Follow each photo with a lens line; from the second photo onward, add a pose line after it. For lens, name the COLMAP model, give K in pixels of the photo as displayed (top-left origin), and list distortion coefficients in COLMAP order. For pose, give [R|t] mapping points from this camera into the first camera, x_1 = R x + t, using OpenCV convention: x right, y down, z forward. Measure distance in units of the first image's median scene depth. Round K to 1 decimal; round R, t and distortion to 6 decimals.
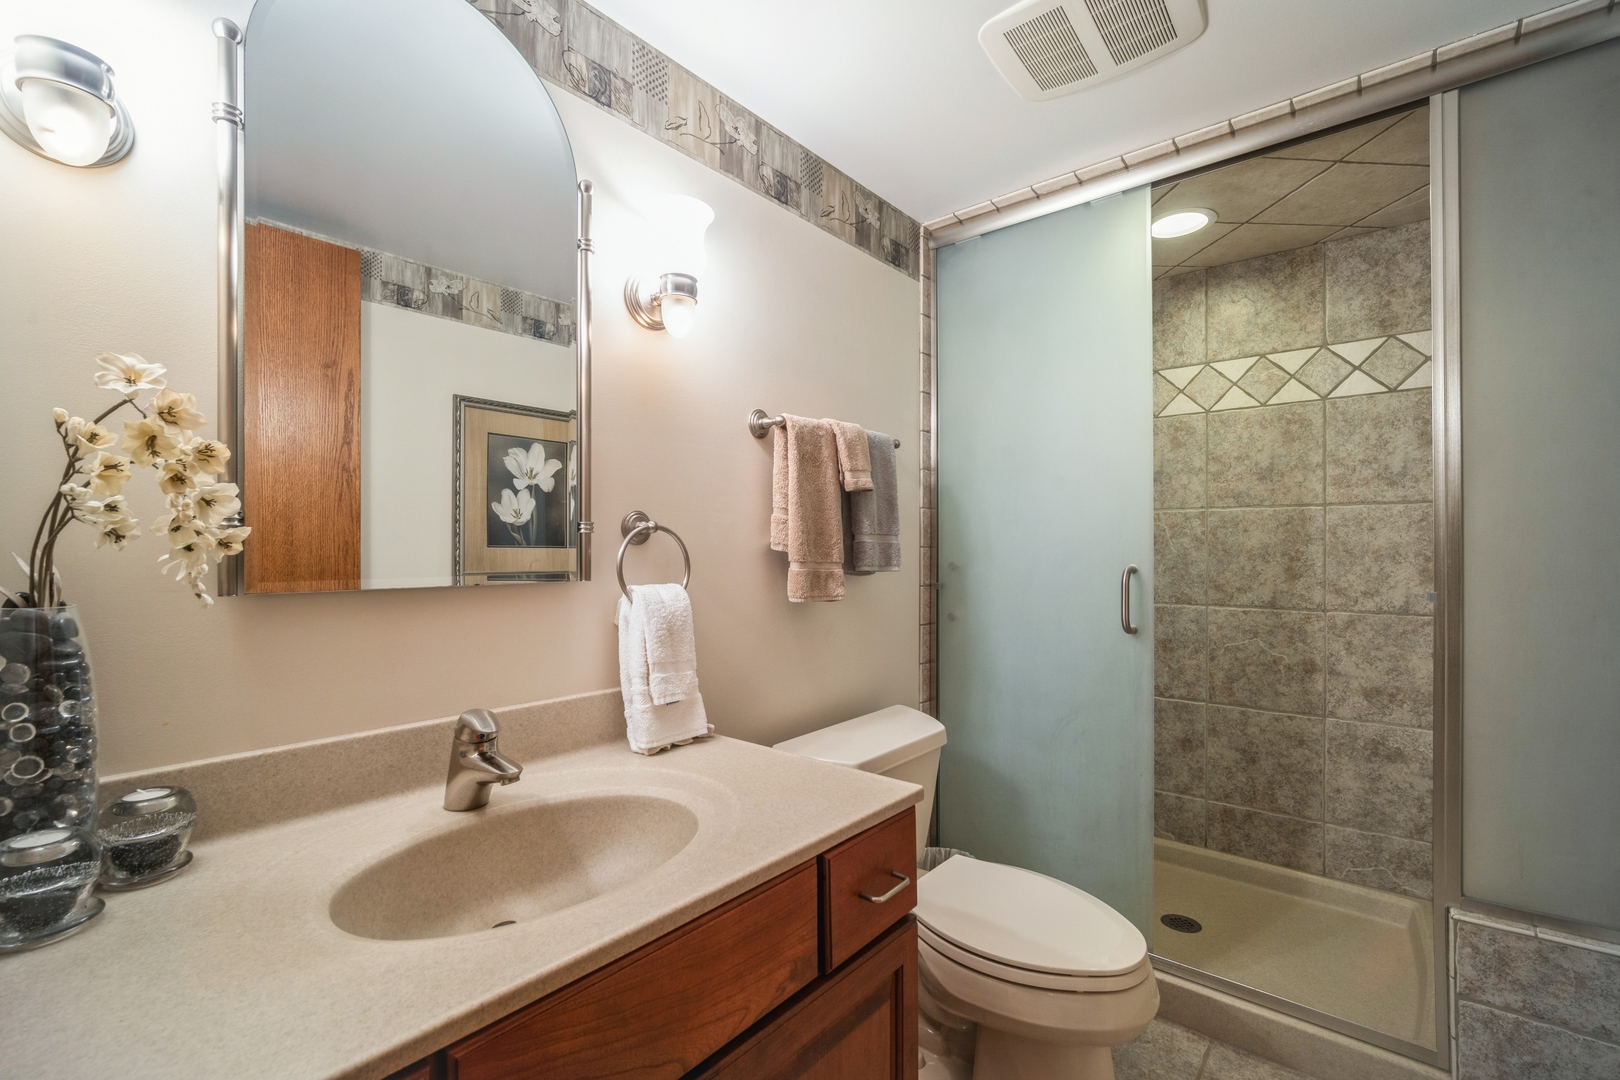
lens RADIAL K [[704.9, 0, 811.6], [0, 704.9, 543.0], [0, 0, 1]] dist [0.000194, -0.000007]
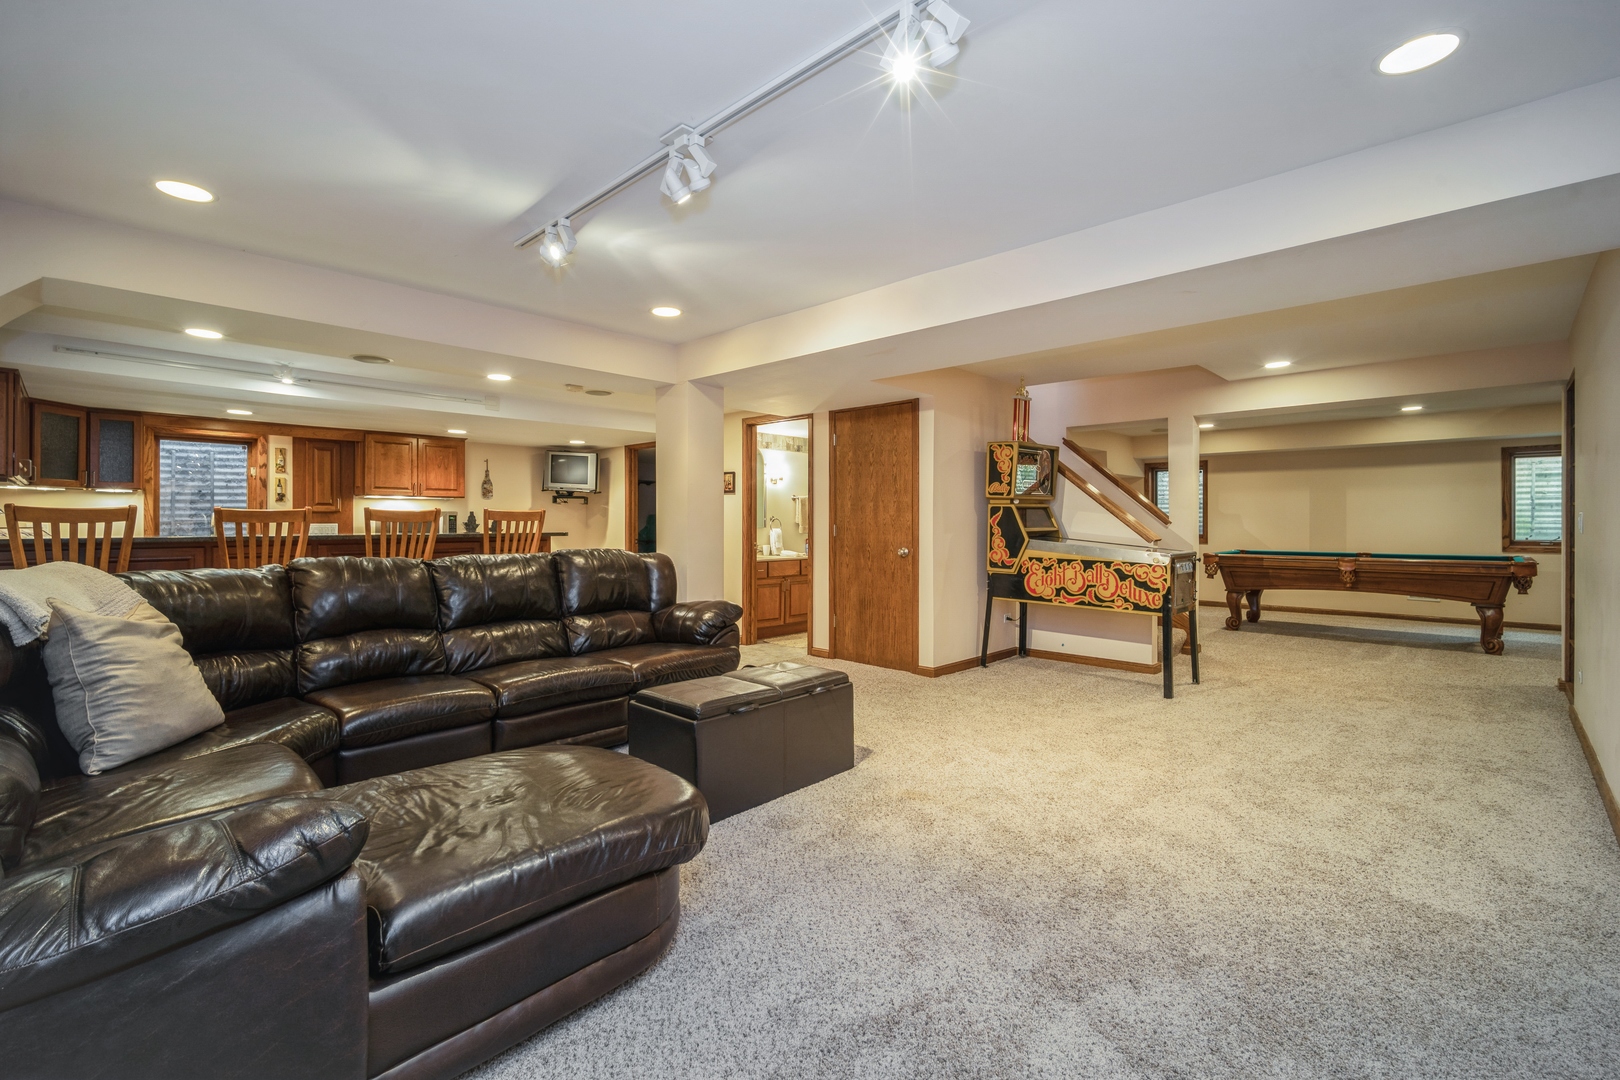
lens RADIAL K [[704.9, 0, 809.2], [0, 704.9, 529.9], [0, 0, 1]] dist [0.000194, -0.000007]
pose [[0.998452, 0.006483, -0.055244, 0.363958], [-0.005931, 0.999931, 0.010151, 0.007959], [0.055306, -0.009807, 0.998421, -4.637283]]
